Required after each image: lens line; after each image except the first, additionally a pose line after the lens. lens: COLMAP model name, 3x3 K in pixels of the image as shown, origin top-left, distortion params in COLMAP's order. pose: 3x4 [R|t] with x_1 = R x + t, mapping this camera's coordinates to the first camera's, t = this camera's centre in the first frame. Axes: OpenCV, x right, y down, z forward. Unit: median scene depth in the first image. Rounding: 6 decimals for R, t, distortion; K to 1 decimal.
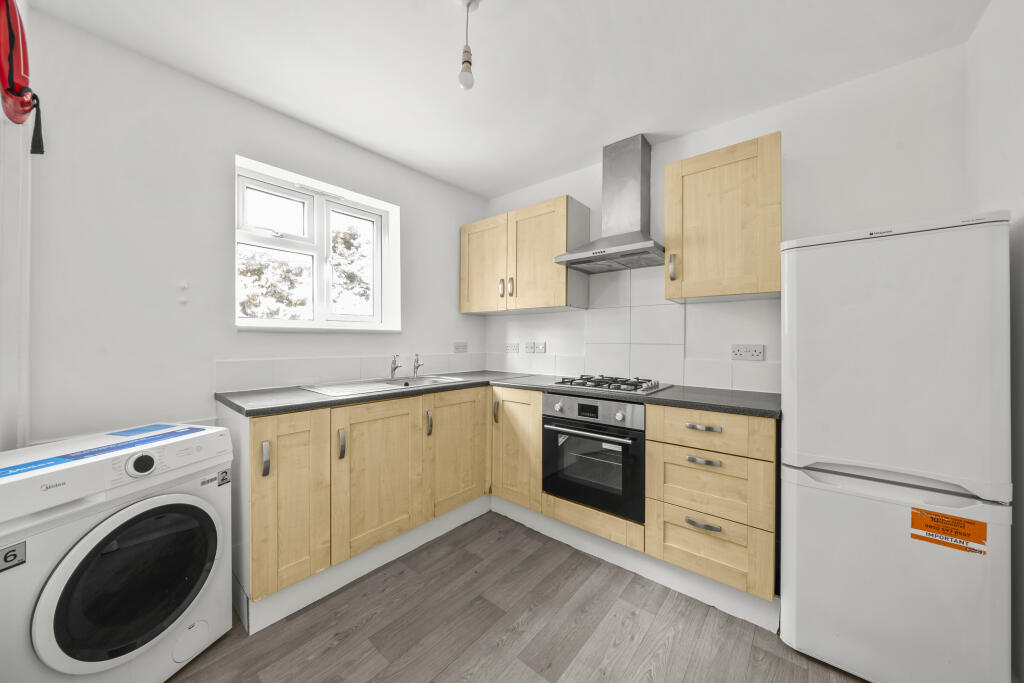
lens RADIAL K [[376.4, 0, 491.9], [0, 376.4, 338.4], [0, 0, 1]] dist [-0.007363, 0.000048]
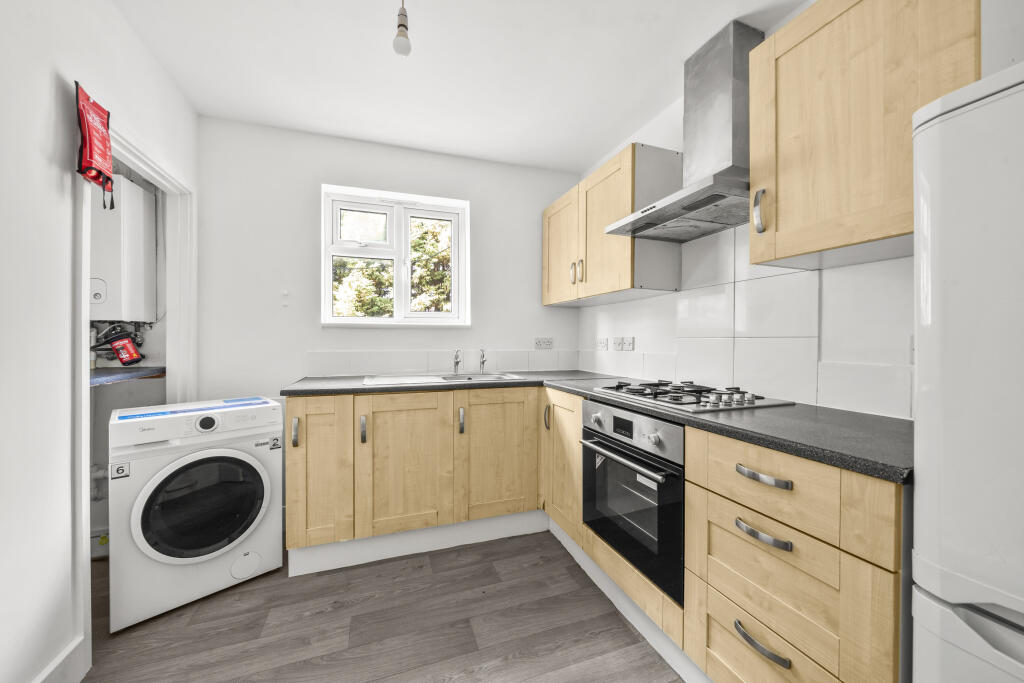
lens RADIAL K [[376.4, 0, 491.9], [0, 376.4, 338.4], [0, 0, 1]] dist [-0.007363, 0.000048]
pose [[0.850904, -0.003844, -0.525306, 0.434276], [0.002864, 0.999992, -0.002677, 0.021027], [0.525313, 0.000773, 0.850909, 0.245007]]
